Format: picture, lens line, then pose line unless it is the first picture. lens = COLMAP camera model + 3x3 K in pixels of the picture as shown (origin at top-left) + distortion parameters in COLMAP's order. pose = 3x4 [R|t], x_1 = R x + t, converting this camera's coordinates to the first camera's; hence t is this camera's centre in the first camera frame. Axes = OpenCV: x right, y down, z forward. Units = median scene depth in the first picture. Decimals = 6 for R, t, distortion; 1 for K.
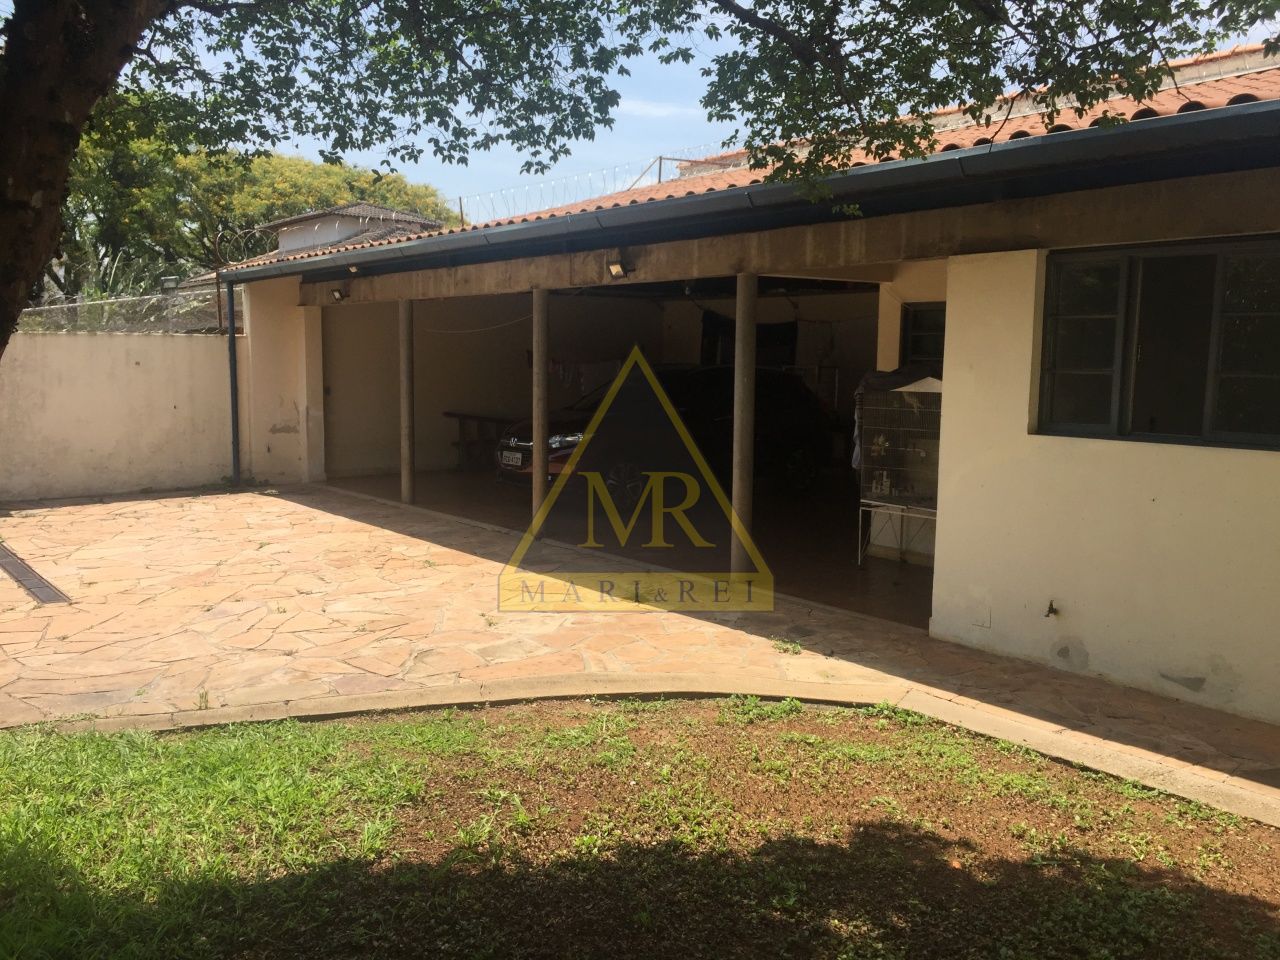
lens RADIAL K [[1085.8, 0, 639.1], [0, 1085.8, 478.9], [0, 0, 1]] dist [0.065901, -0.090600]
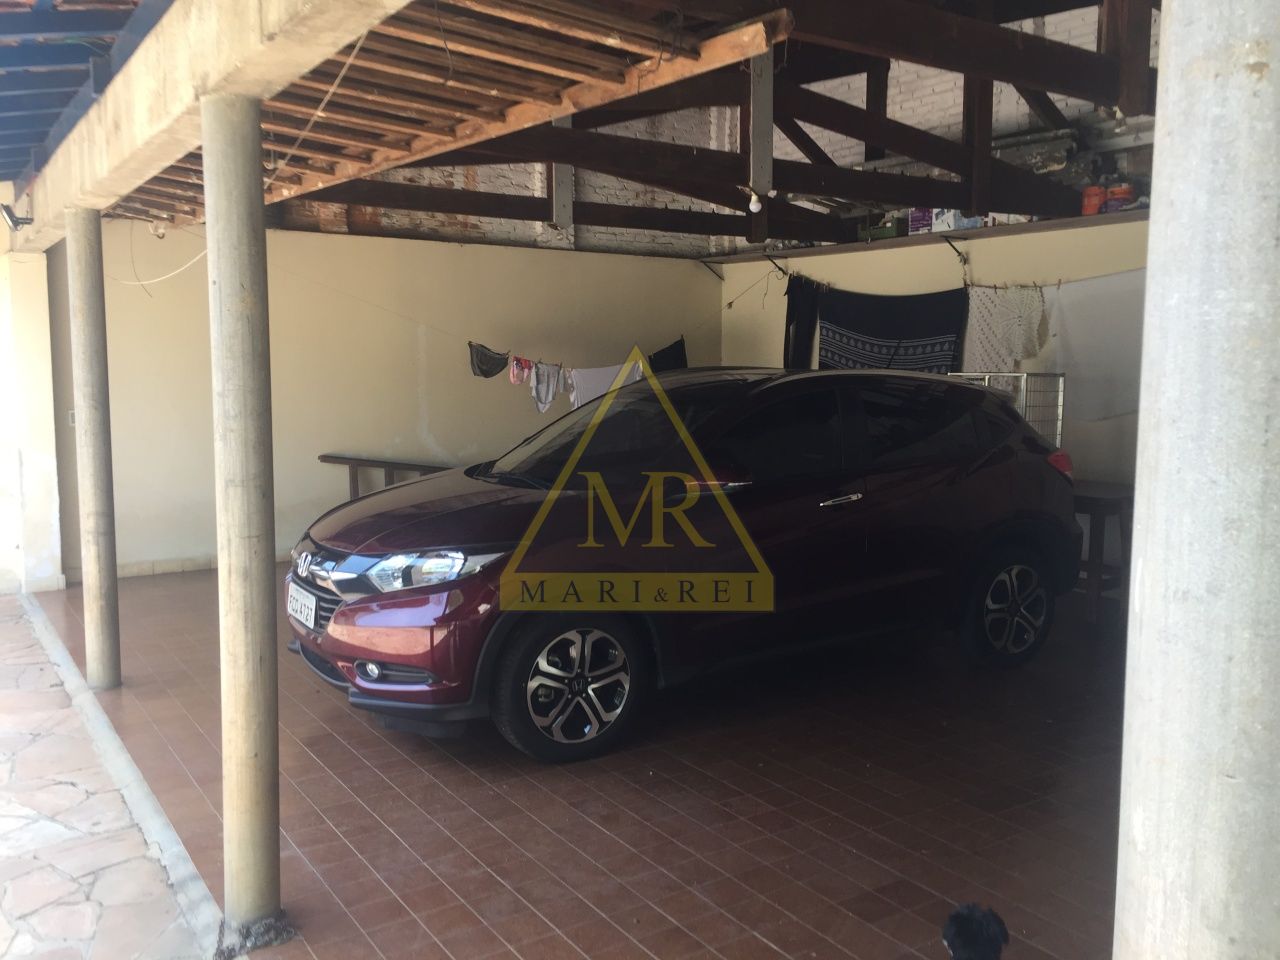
lens RADIAL K [[1085.8, 0, 641.8], [0, 1085.8, 480.8], [0, 0, 1]] dist [0.065901, -0.090600]
pose [[0.997271, 0.006309, -0.073558, 0.026304], [-0.006584, 0.999972, -0.003492, -0.047249], [0.073534, 0.003967, 0.997285, 0.454994]]
